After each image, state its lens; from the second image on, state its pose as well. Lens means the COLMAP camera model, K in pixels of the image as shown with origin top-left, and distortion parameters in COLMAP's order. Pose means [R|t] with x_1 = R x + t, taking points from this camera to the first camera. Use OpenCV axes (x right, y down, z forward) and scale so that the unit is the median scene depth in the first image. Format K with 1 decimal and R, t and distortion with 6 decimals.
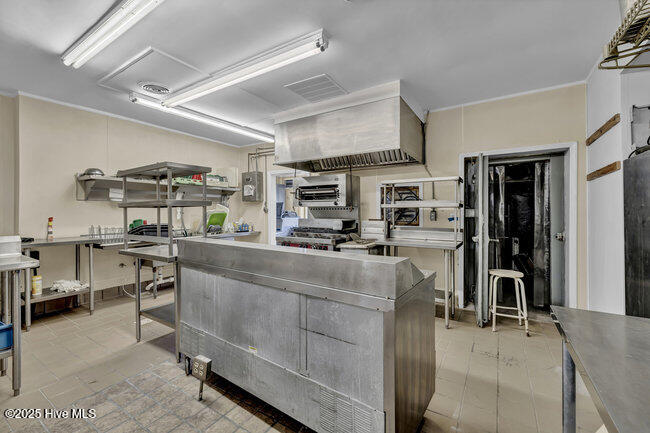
lens RADIAL K [[275.9, 0, 324.8], [0, 275.9, 213.5], [0, 0, 1]] dist [0.004310, 0.000279]
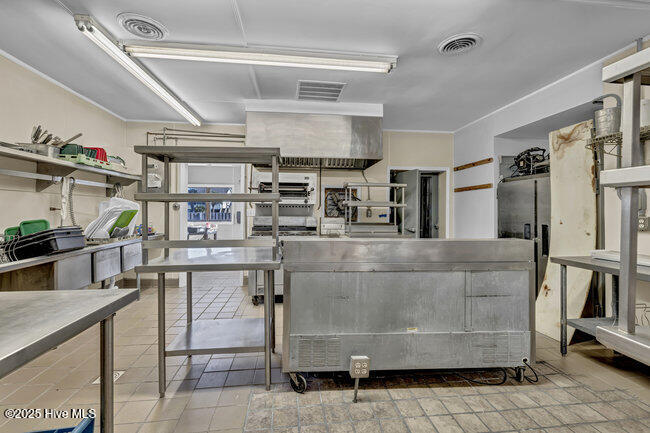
lens RADIAL K [[275.9, 0, 326.2], [0, 275.9, 211.7], [0, 0, 1]] dist [0.004310, 0.000279]
pose [[0.778335, 0.001975, 0.627846, -0.562464], [-0.001173, 0.999998, -0.001691, 0.003776], [-0.627848, 0.000580, 0.778336, 0.151061]]
